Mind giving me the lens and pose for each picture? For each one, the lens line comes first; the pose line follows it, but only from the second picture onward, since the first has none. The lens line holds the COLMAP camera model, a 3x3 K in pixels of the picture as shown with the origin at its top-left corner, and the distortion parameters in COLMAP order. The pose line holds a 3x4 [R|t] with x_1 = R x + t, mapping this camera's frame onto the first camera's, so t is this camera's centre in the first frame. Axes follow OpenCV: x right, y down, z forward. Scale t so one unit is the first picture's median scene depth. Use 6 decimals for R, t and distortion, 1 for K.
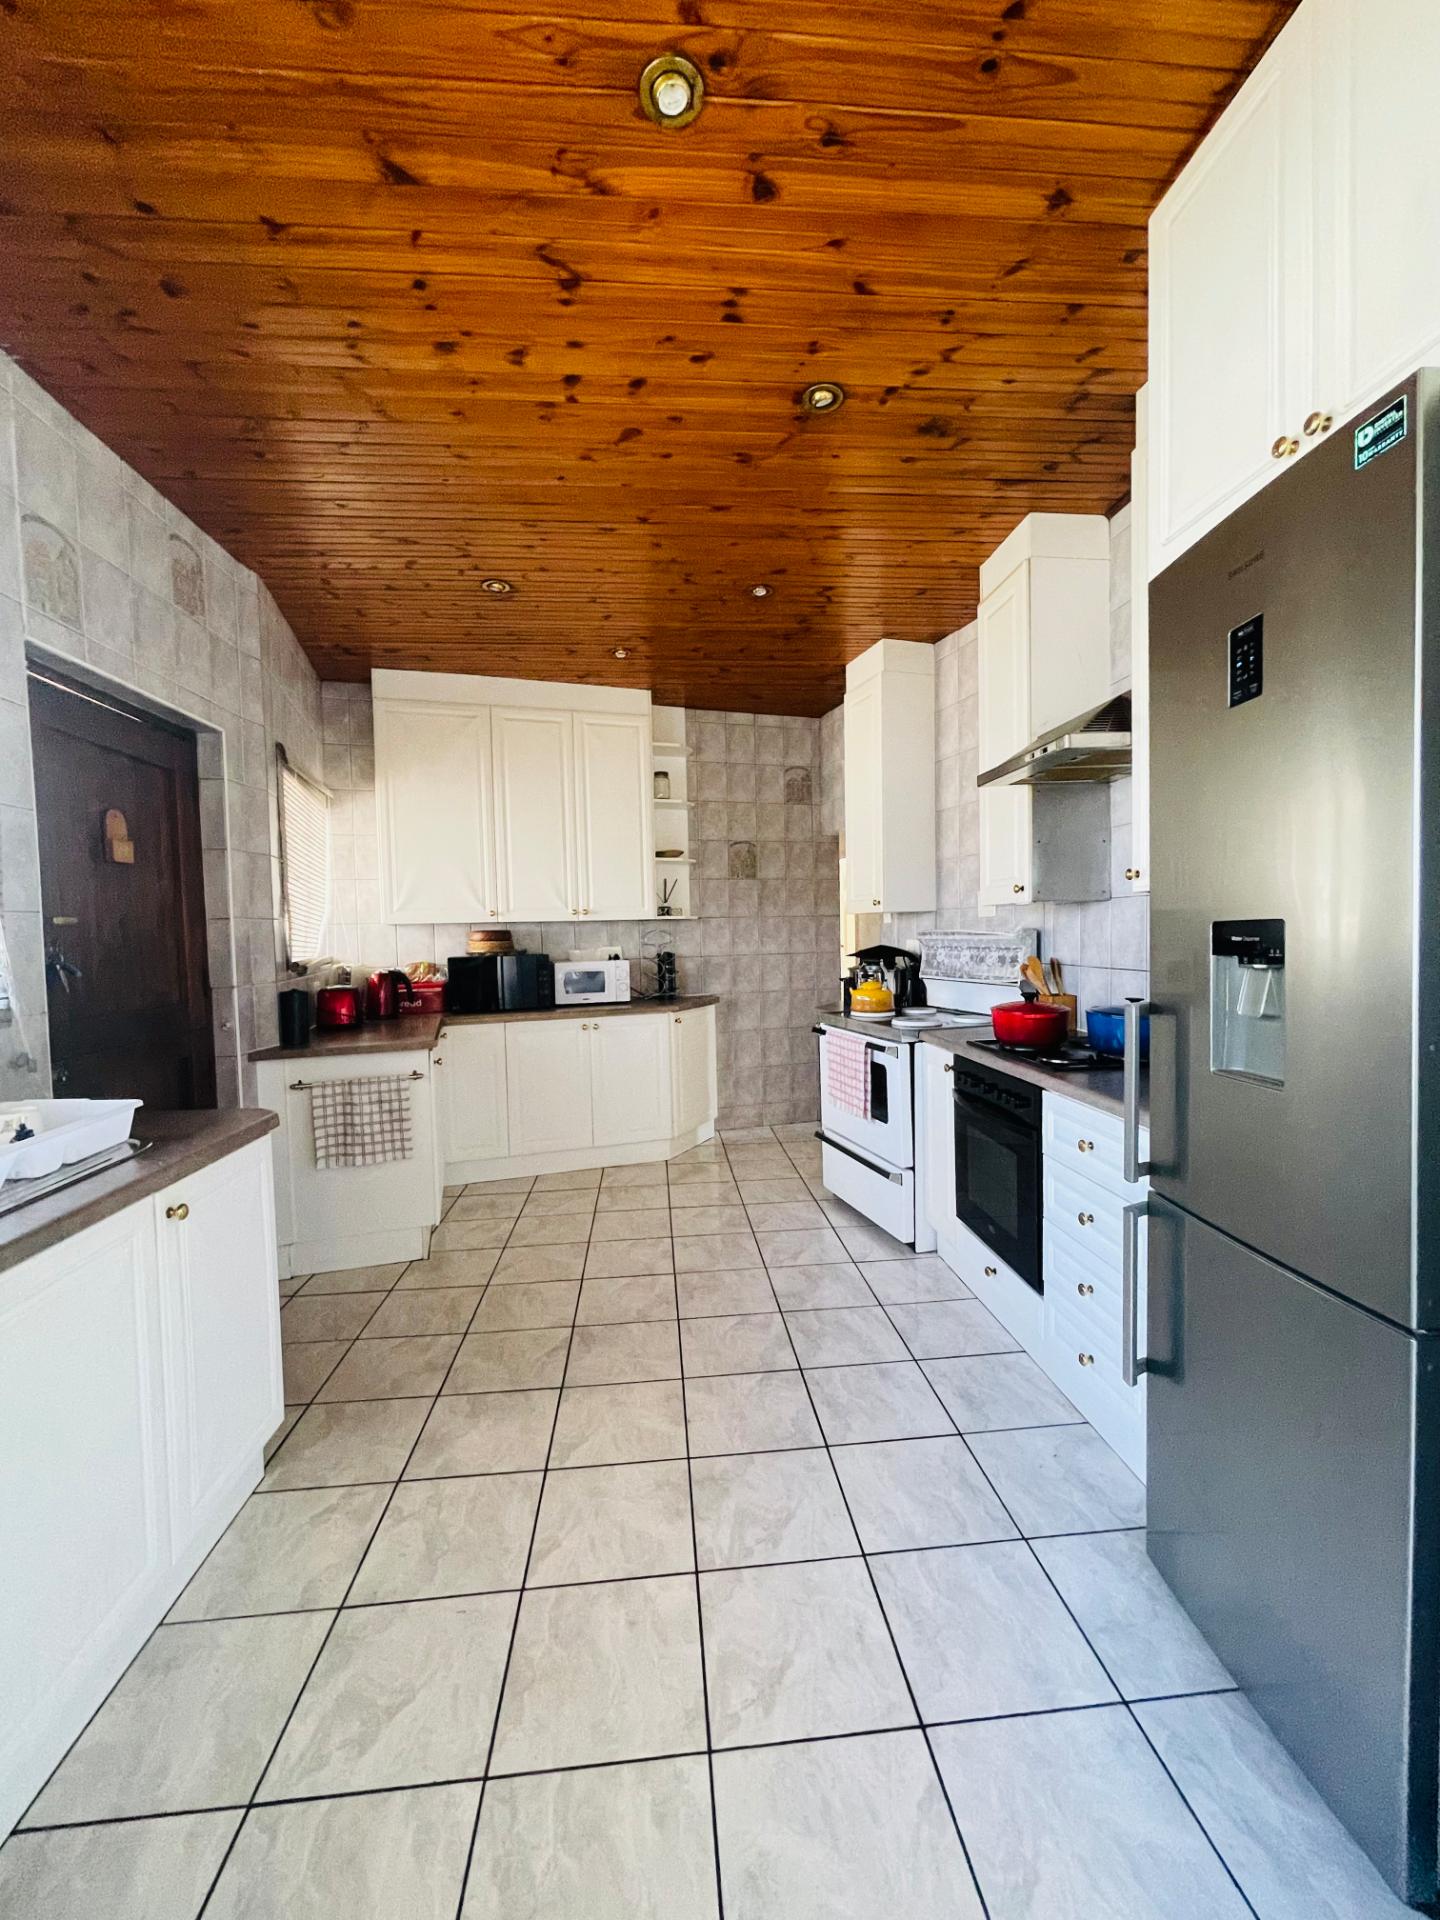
lens RADIAL K [[774.7, 0, 720.9], [0, 774.7, 962.5], [0, 0, 1]] dist [-0.005814, -0.000773]
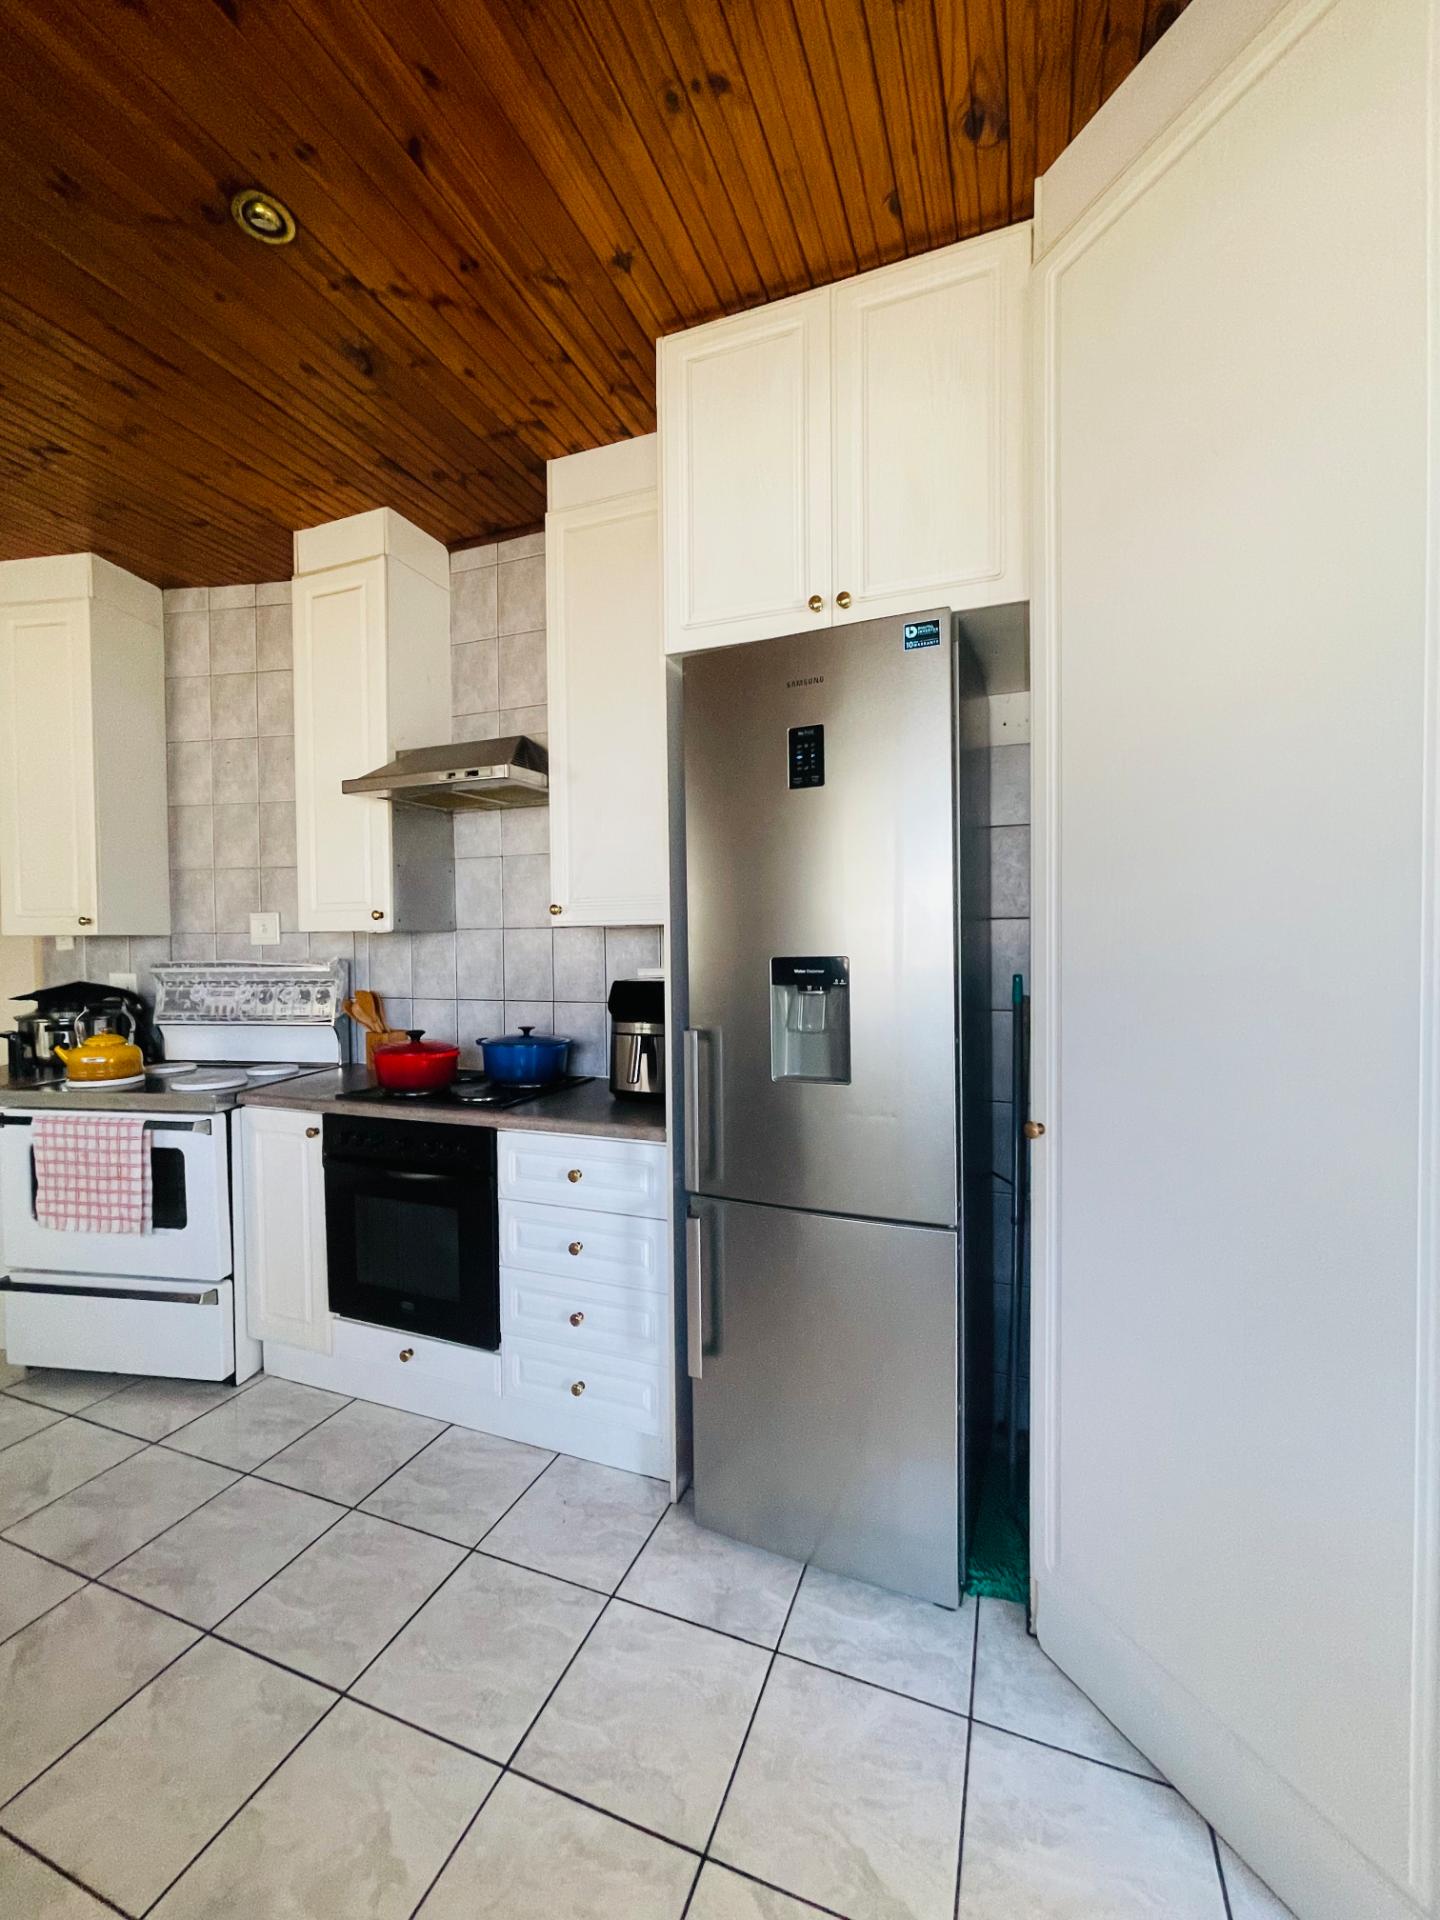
lens RADIAL K [[774.7, 0, 721.3], [0, 774.7, 962.1], [0, 0, 1]] dist [-0.005814, -0.000773]
pose [[0.439784, -0.004398, 0.898093, -0.245820], [0.036371, 0.999255, -0.012917, -0.015705], [-0.897367, 0.038345, 0.439617, 0.257048]]
